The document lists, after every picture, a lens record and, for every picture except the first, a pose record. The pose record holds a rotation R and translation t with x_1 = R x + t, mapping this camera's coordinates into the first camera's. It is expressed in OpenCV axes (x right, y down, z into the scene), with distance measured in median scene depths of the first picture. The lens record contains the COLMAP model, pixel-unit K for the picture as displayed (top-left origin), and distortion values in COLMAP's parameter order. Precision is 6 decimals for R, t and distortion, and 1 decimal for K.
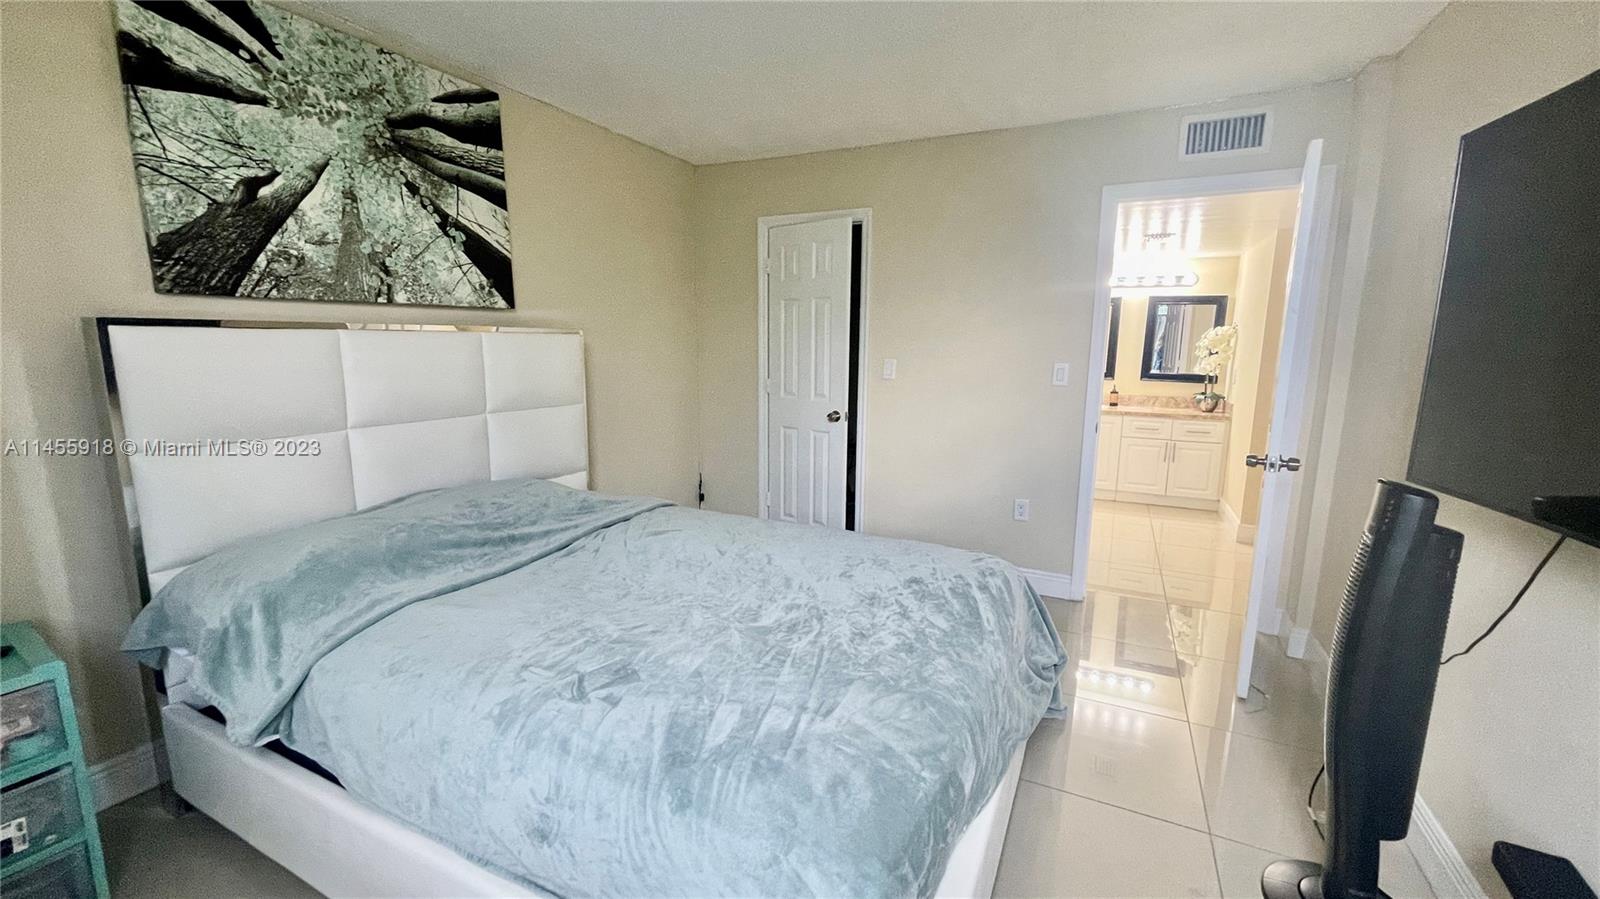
lens RADIAL K [[640.3, 0, 803.6], [0, 640.3, 445.3], [0, 0, 1]] dist [-0.006295, 0.000458]
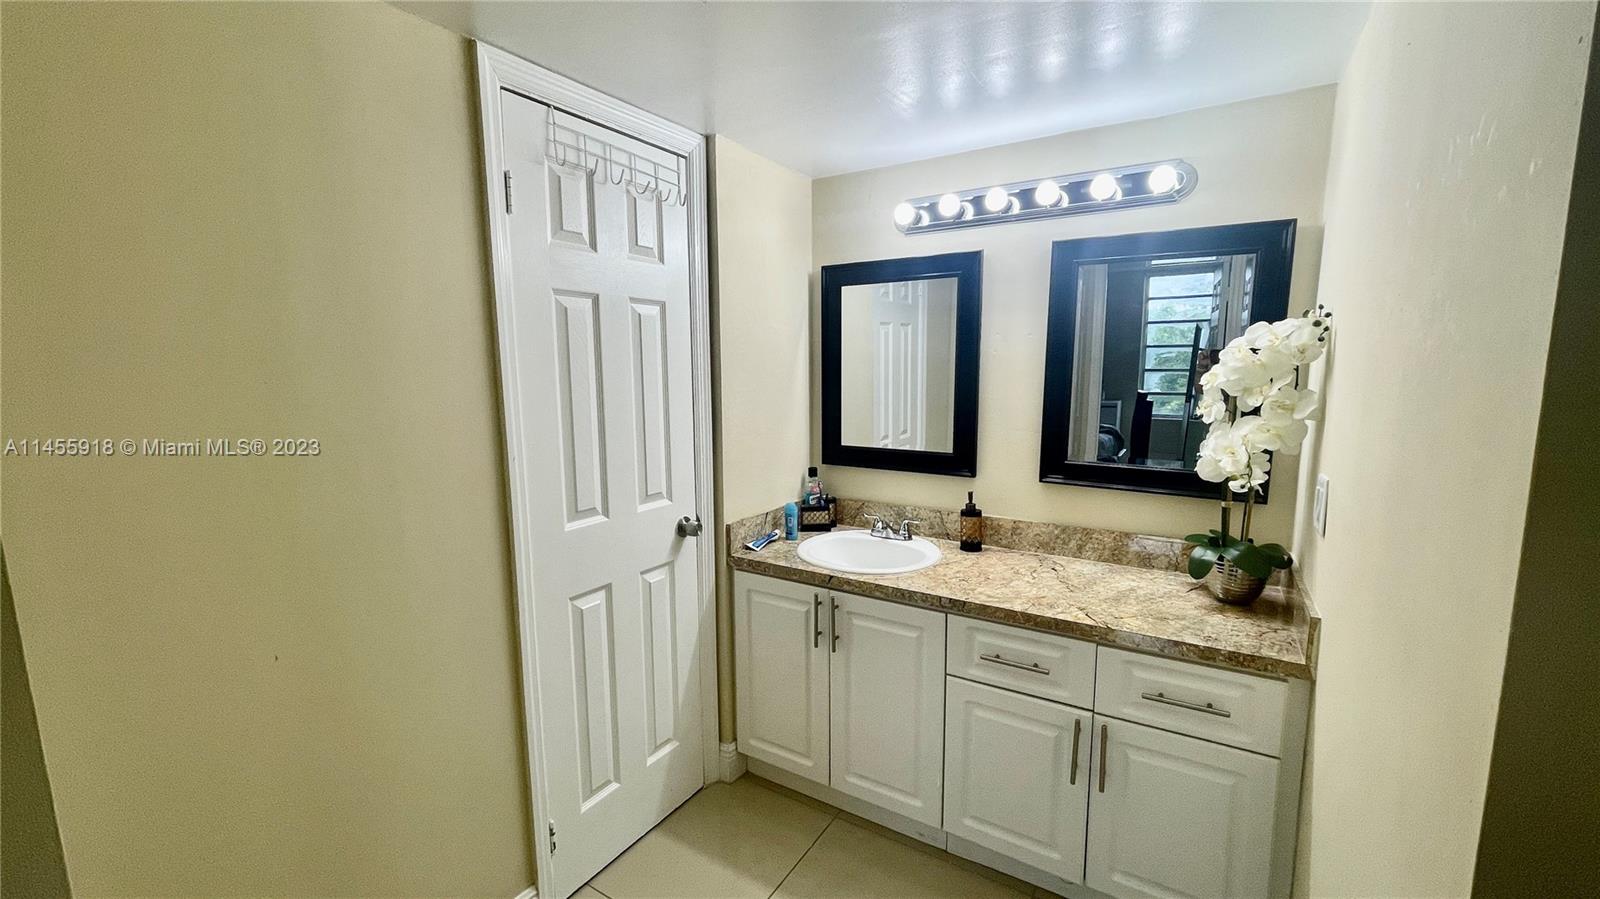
lens RADIAL K [[640.3, 0, 796.3], [0, 640.3, 454.6], [0, 0, 1]] dist [-0.006295, 0.000458]
pose [[0.995629, 0.001964, -0.093380, 0.451222], [-0.004280, 0.999688, -0.024605, -0.113917], [0.093302, 0.024897, 0.995326, 0.671161]]
